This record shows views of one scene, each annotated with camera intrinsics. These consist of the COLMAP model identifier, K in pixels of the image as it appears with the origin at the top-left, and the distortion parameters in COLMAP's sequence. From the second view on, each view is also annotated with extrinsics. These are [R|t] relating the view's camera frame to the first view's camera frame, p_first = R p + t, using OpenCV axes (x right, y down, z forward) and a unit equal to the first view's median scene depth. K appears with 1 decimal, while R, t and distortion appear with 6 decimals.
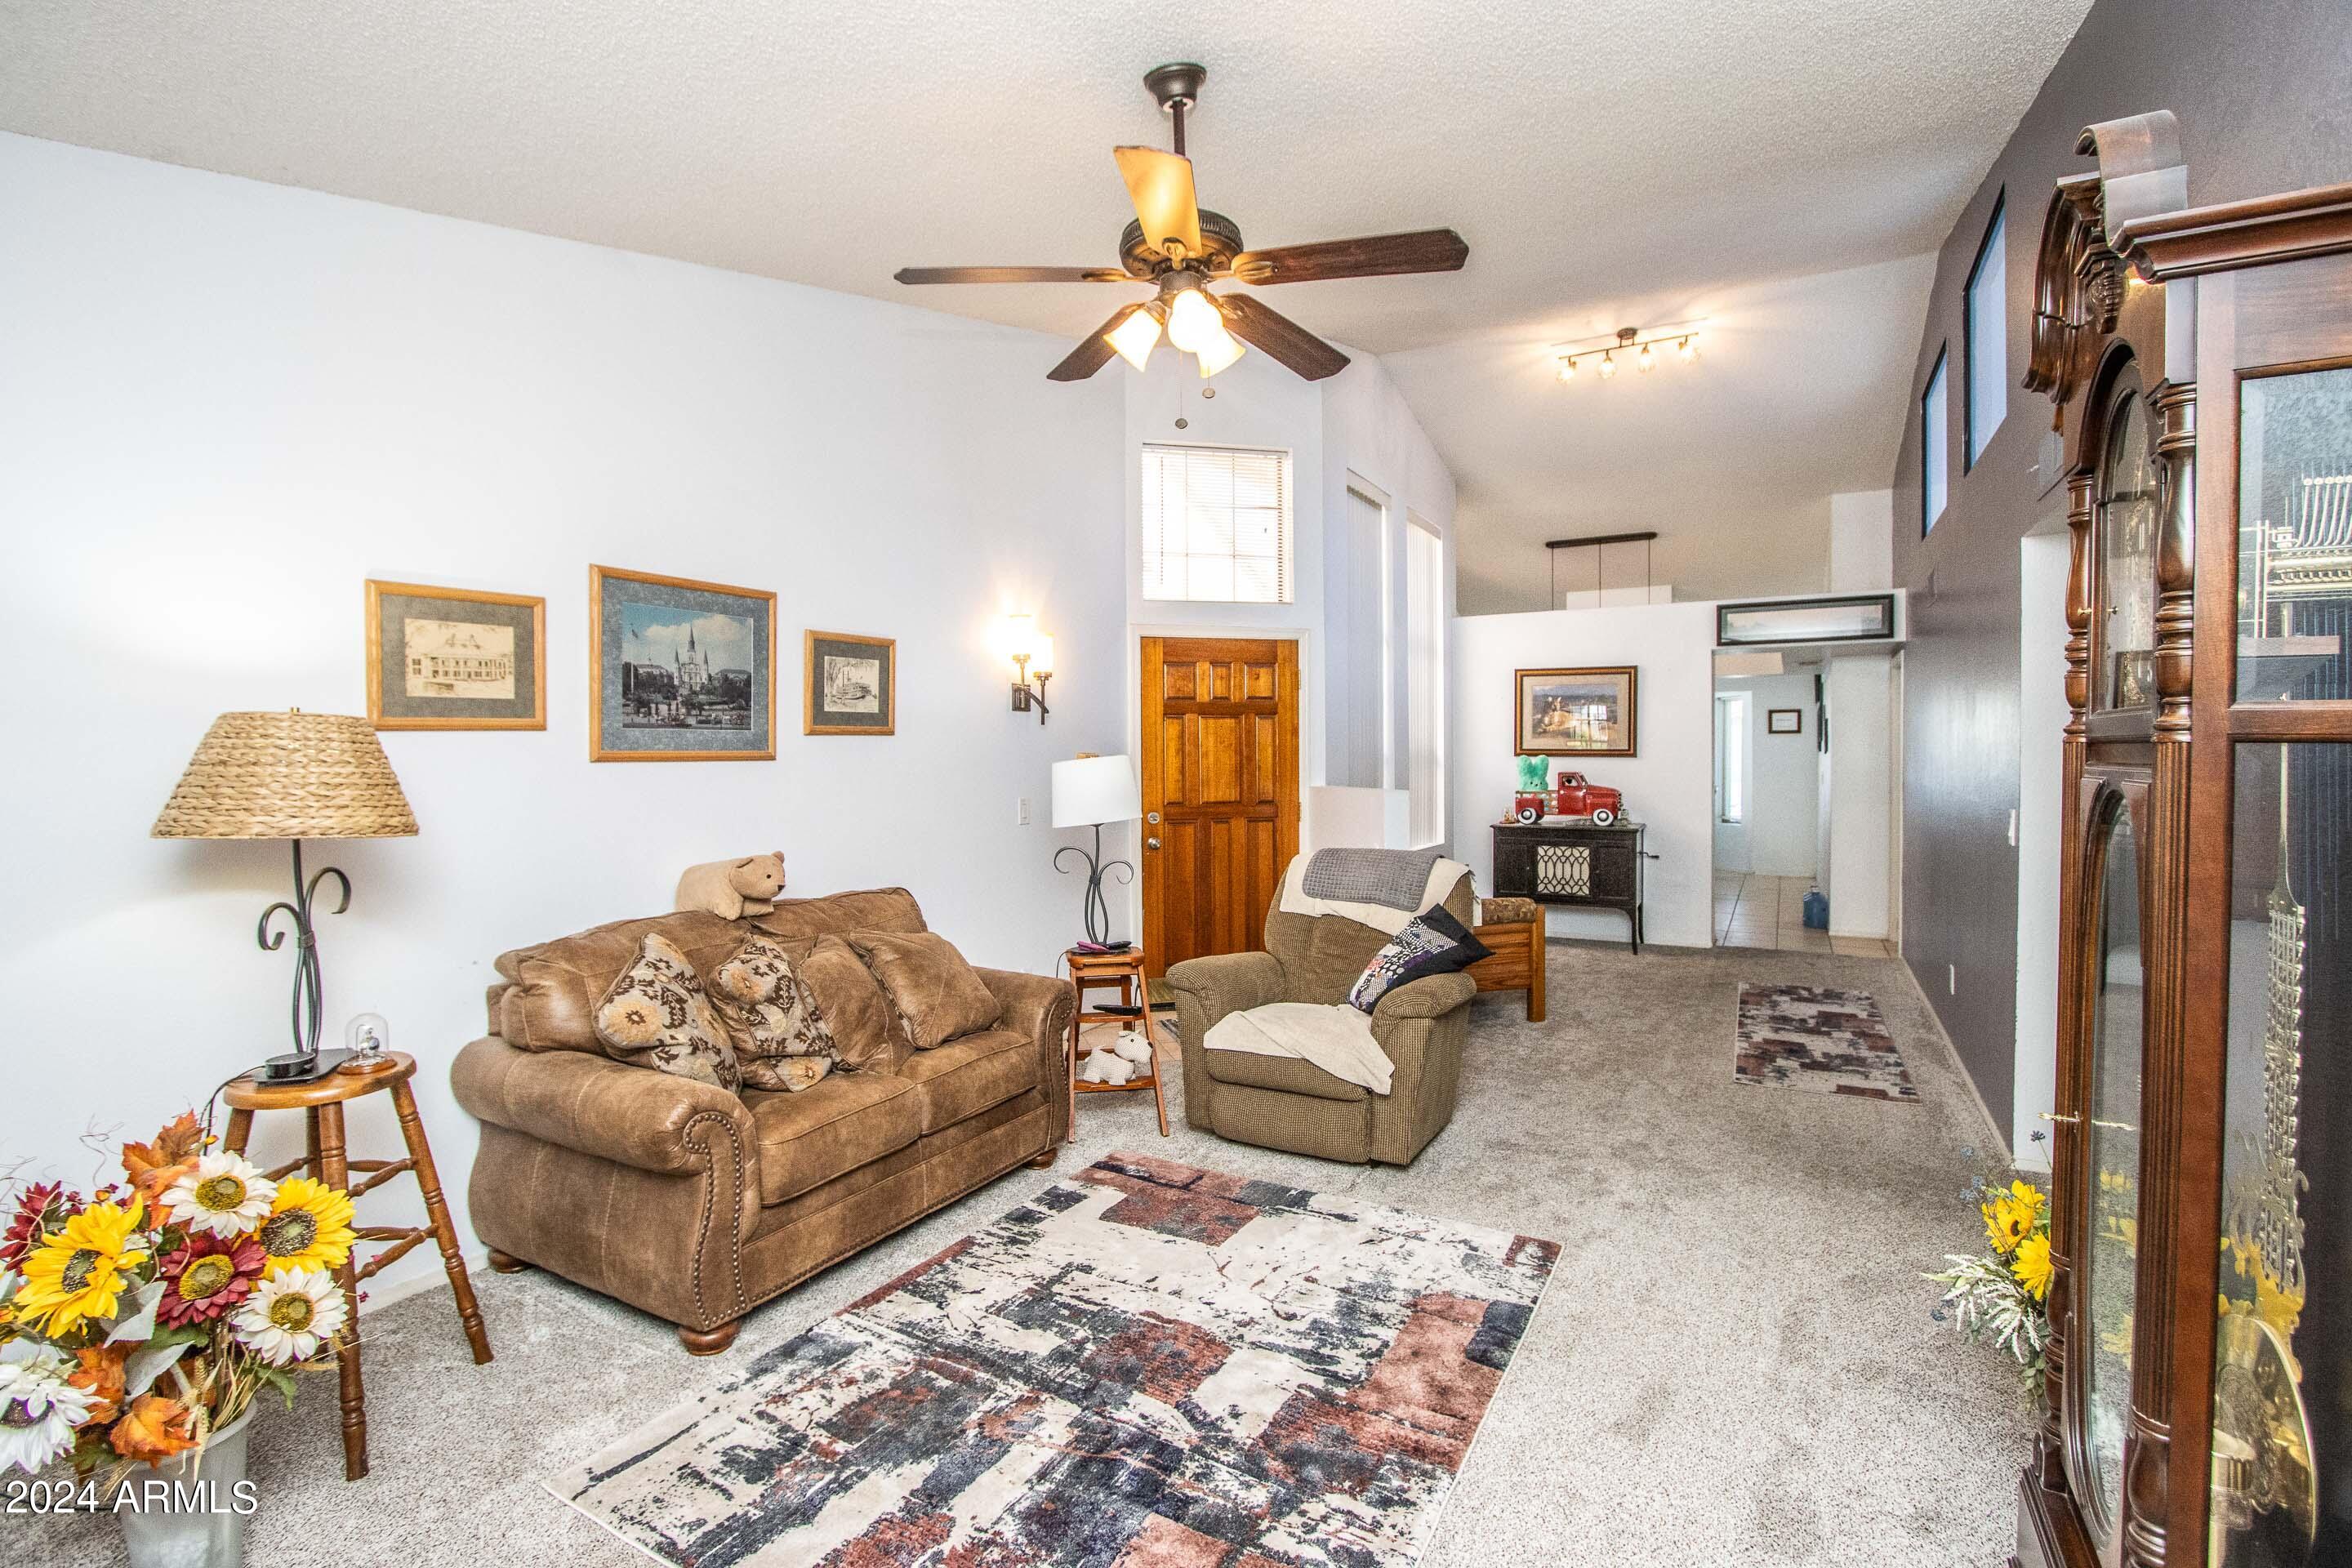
lens RADIAL K [[1105.5, 0, 1136.8], [0, 1105.5, 767.4], [0, 0, 1]] dist [-0.013049, 0.001247]
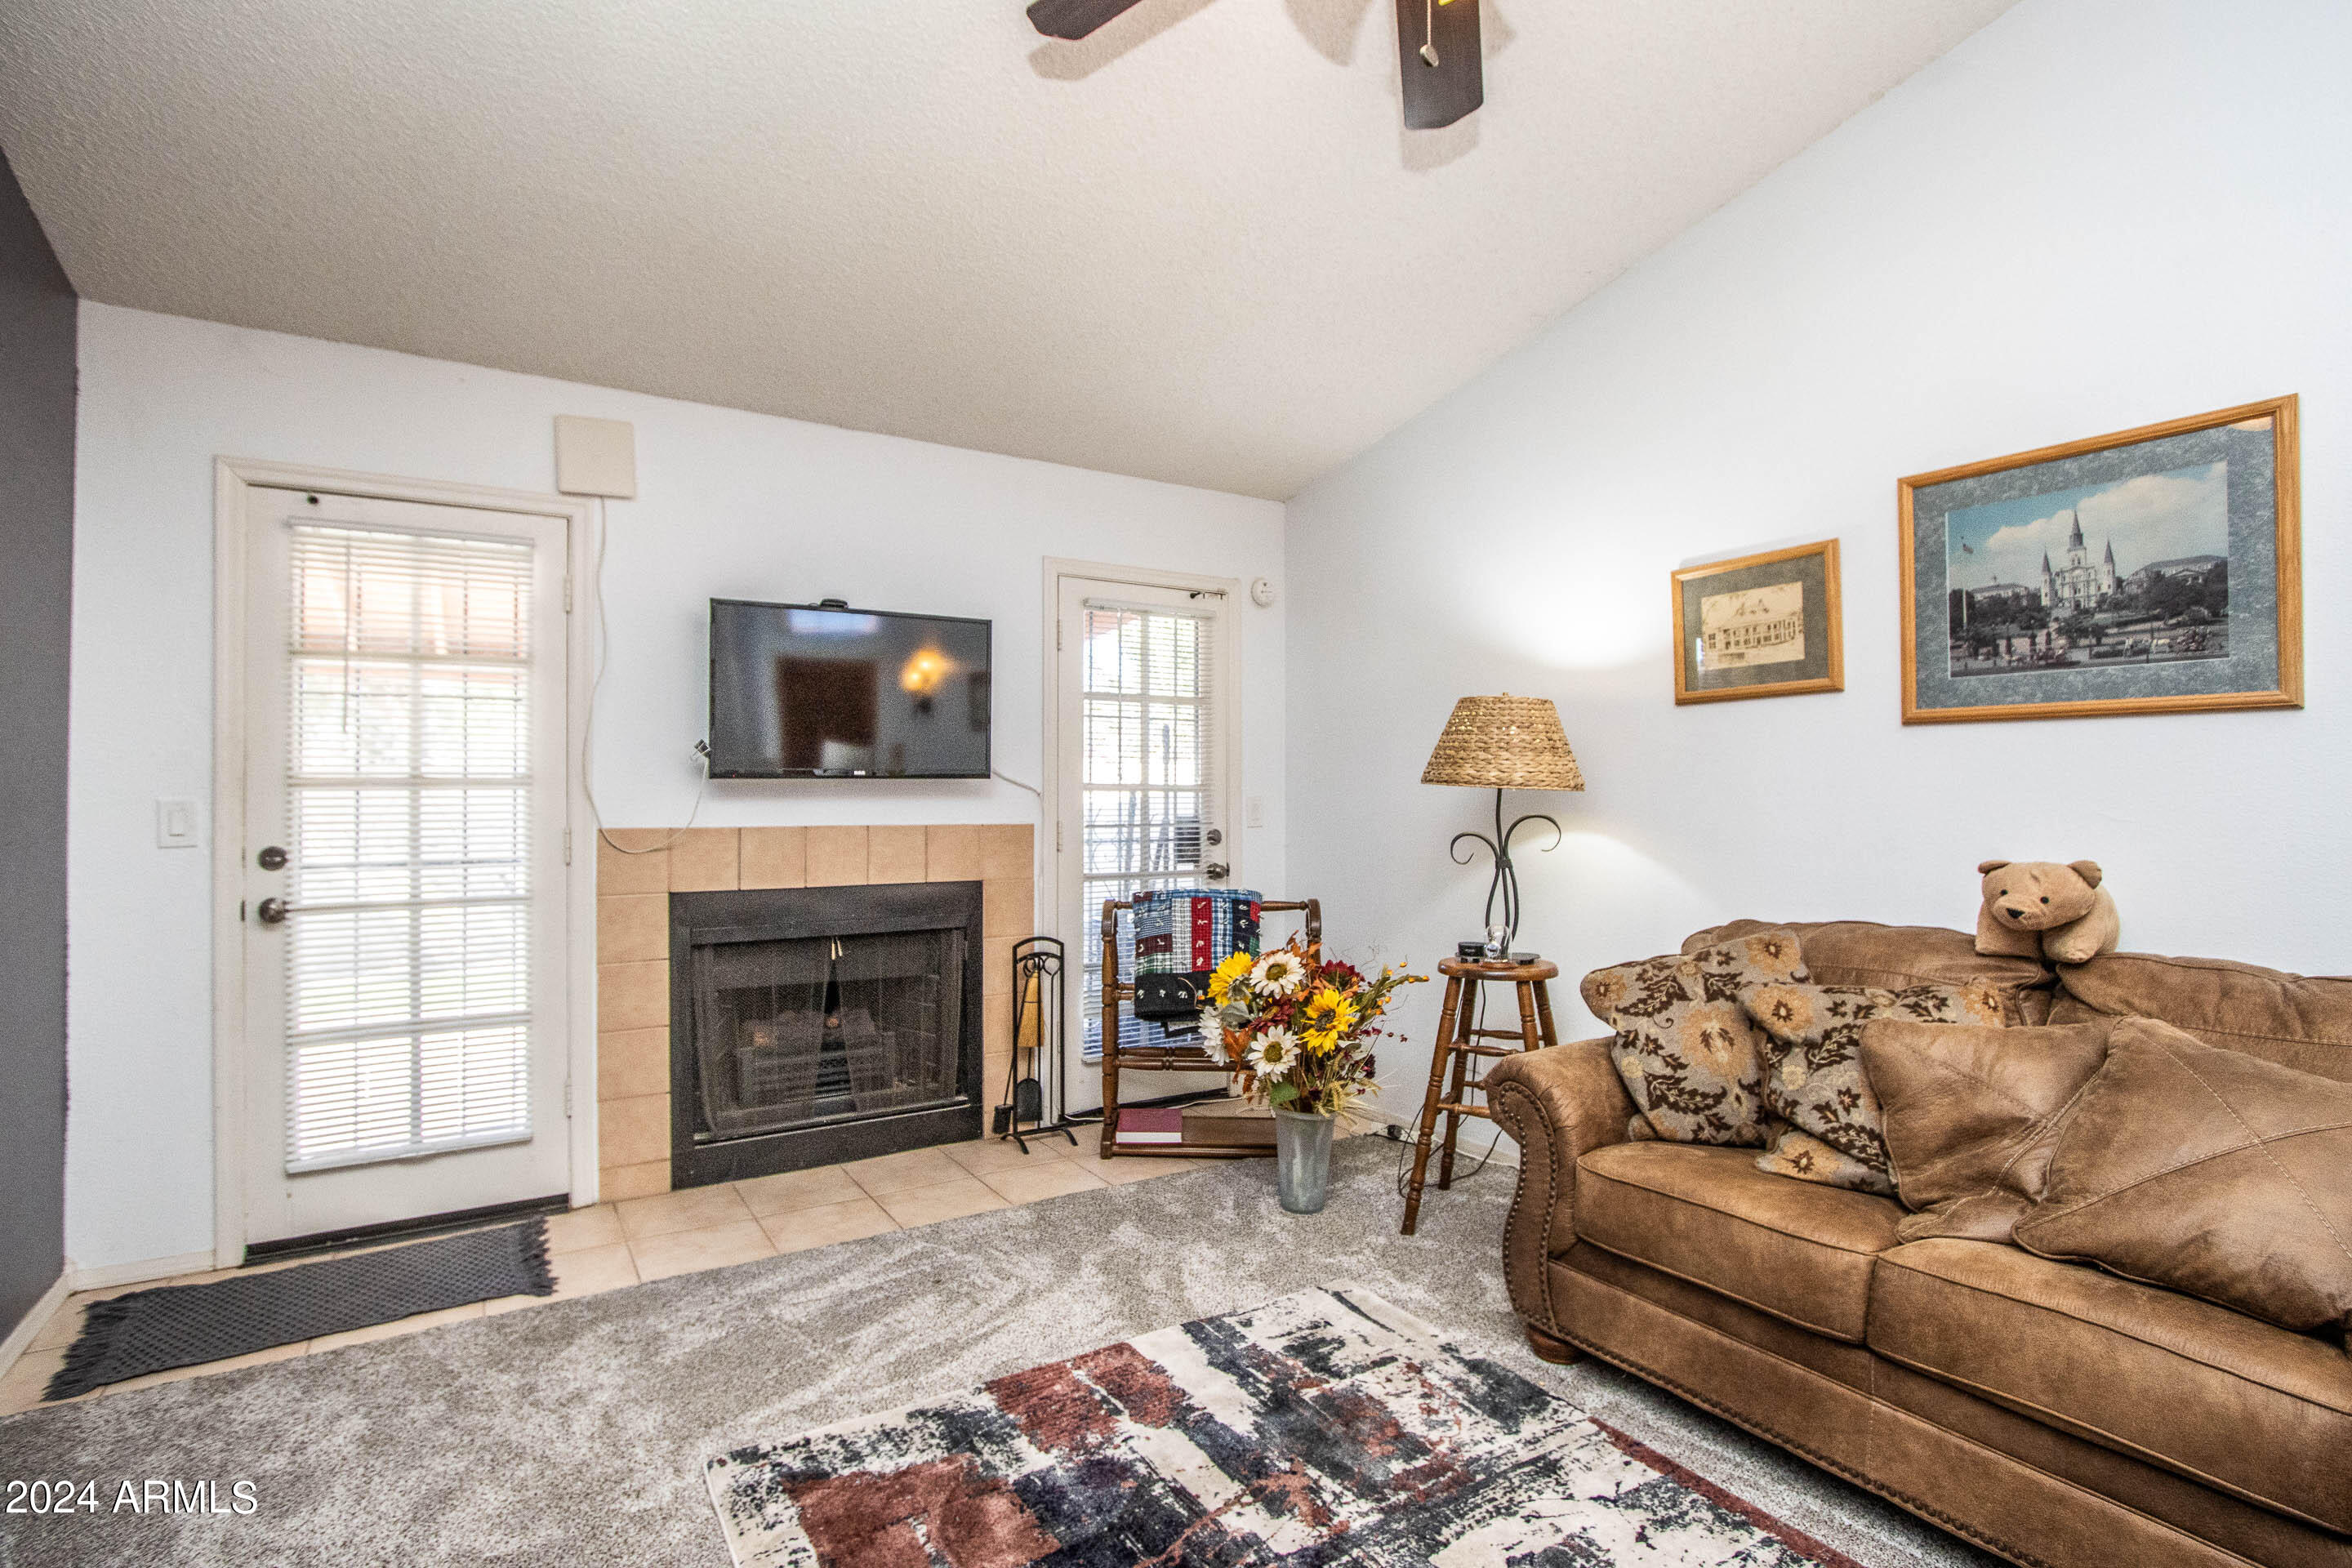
lens RADIAL K [[1131.4, 0, 1188.5], [0, 1131.4, 784.4], [0, 0, 1]] dist [-0.022356, 0.000593]
pose [[-0.457386, -0.003557, -0.889261, 0.499842], [-0.012837, 0.999914, 0.002603, 0.046098], [0.889175, 0.012606, -0.457393, 0.981345]]
